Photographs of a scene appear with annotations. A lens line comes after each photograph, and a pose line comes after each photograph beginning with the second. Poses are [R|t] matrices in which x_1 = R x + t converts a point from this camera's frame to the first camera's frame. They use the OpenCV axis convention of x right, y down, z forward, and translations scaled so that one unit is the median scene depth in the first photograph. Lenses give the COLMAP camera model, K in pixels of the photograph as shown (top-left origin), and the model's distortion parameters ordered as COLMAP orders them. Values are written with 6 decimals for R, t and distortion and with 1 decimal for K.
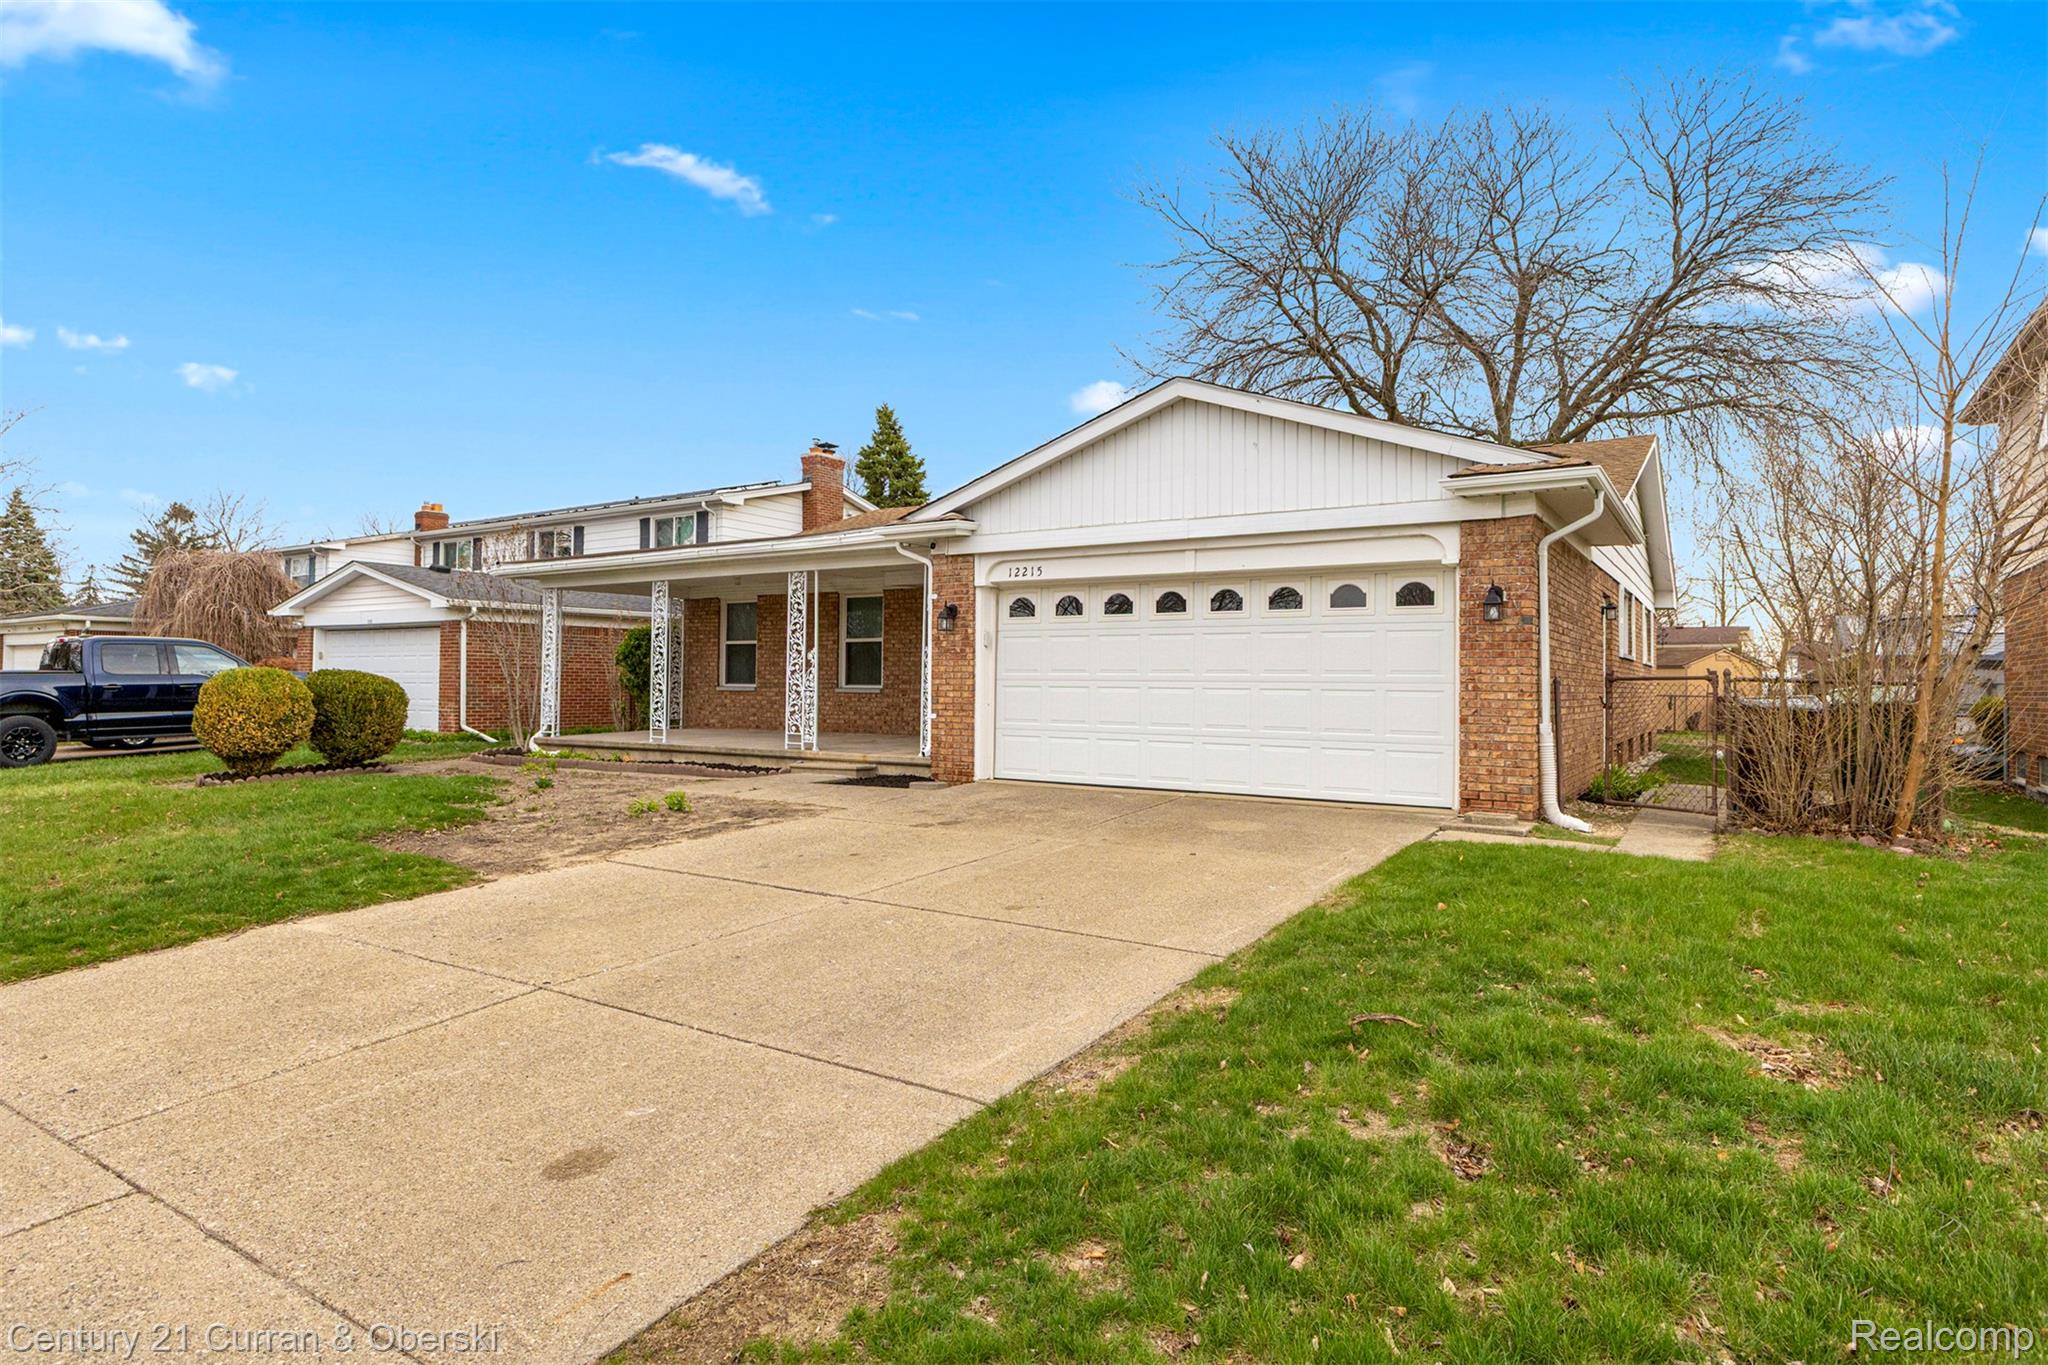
lens RADIAL K [[1106.0, 0, 1020.1], [0, 1106.0, 676.3], [0, 0, 1]] dist [-0.000928, -0.000233]
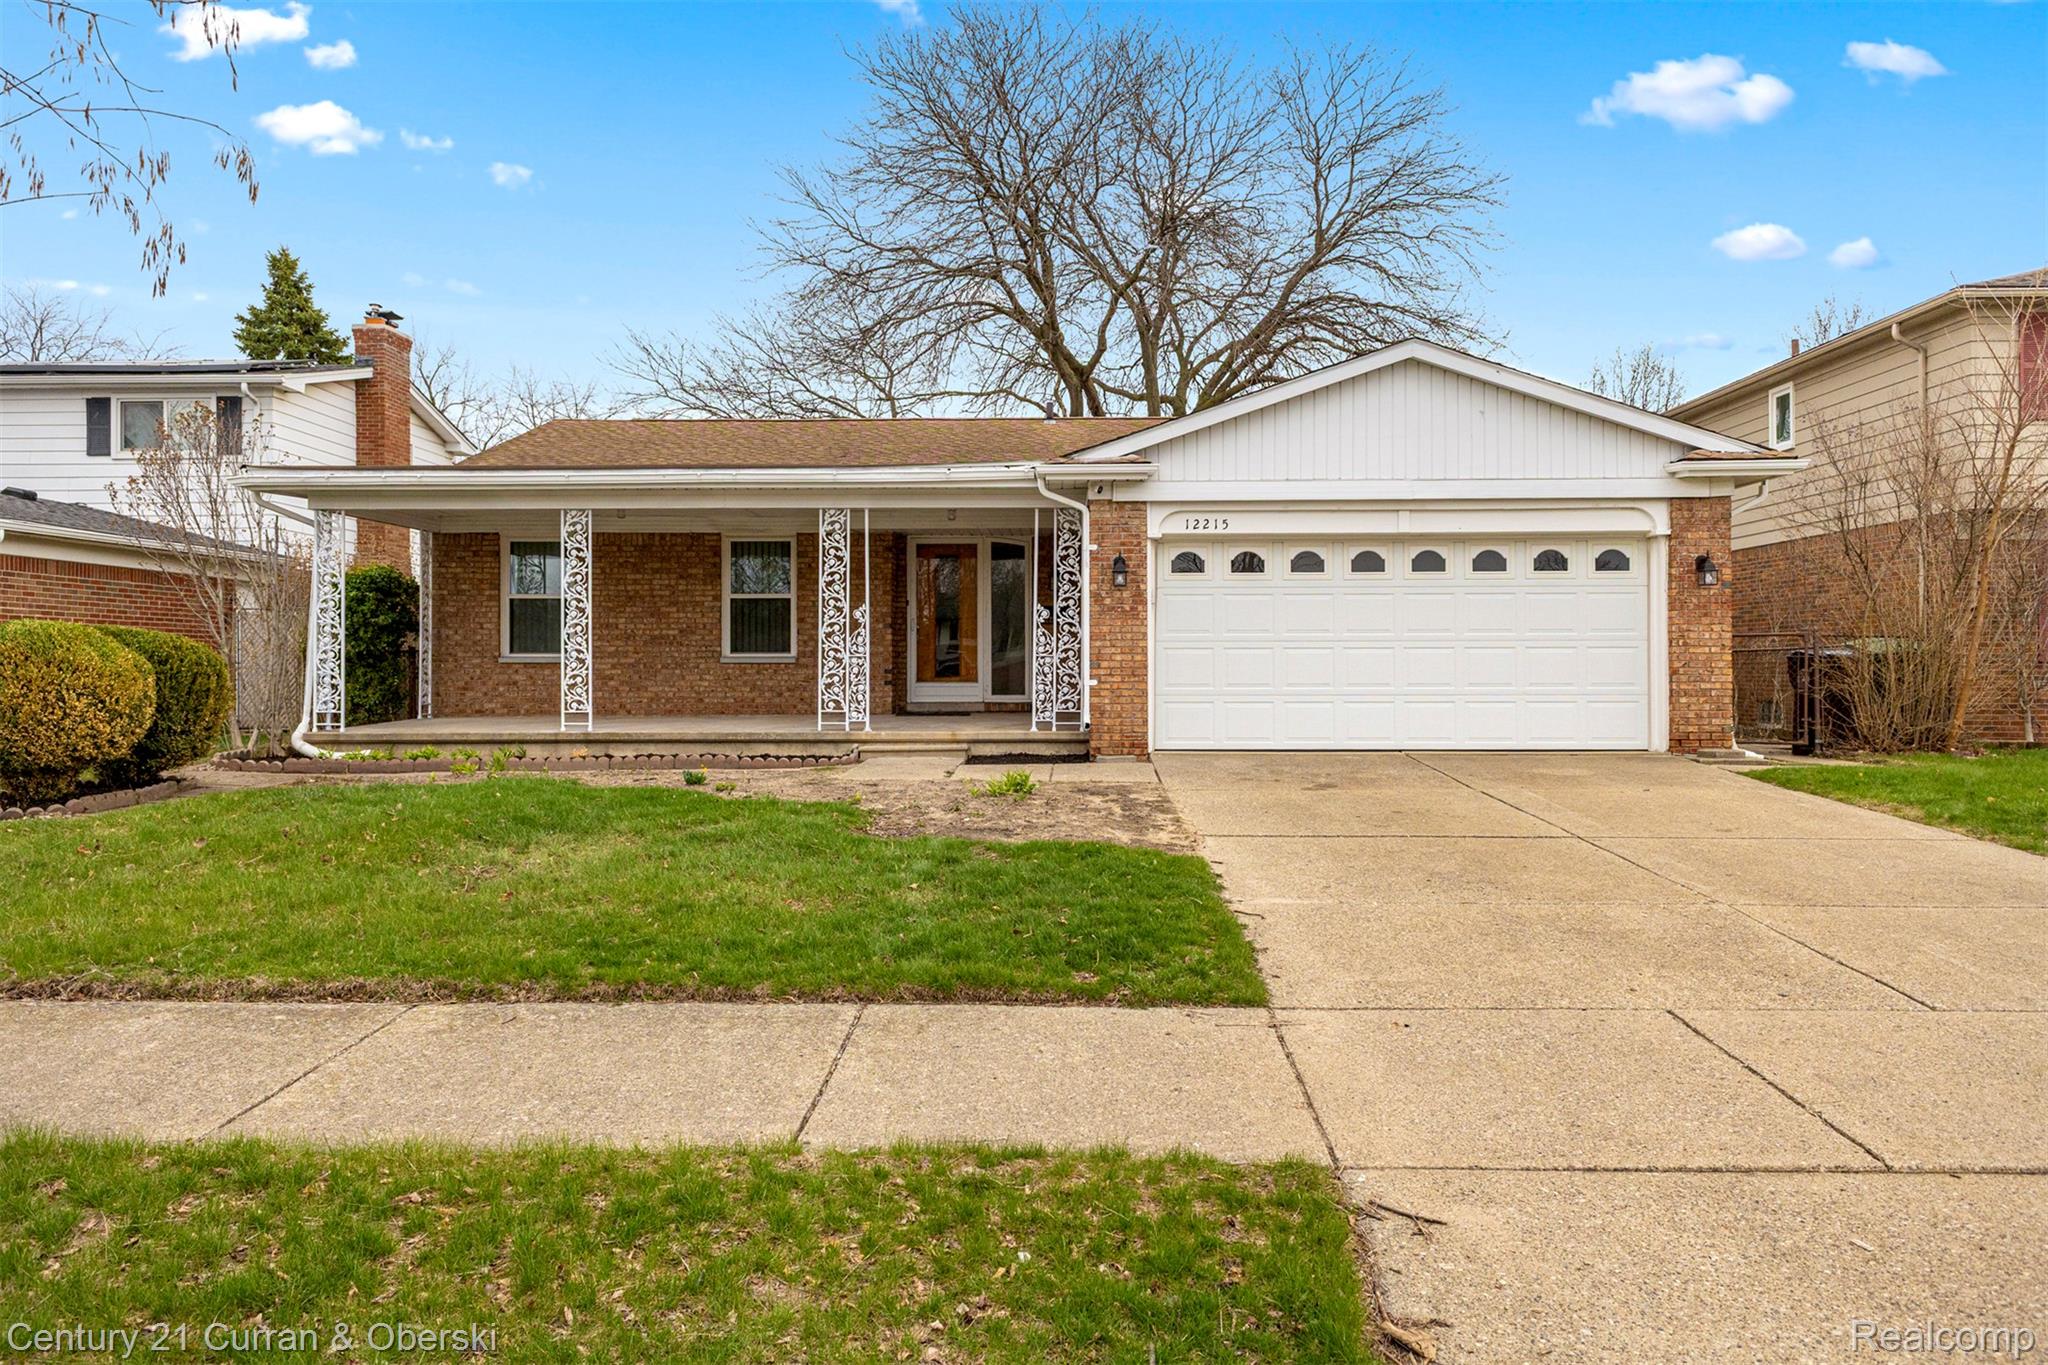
lens RADIAL K [[1402.5, 0, 1029.8], [0, 1402.5, 698.0], [0, 0, 1]] dist [0.040574, -0.003642]
pose [[0.857874, -0.020631, 0.513447, -0.708254], [0.005324, 0.999497, 0.031266, 0.013241], [-0.513833, -0.024089, 0.857552, 0.062479]]
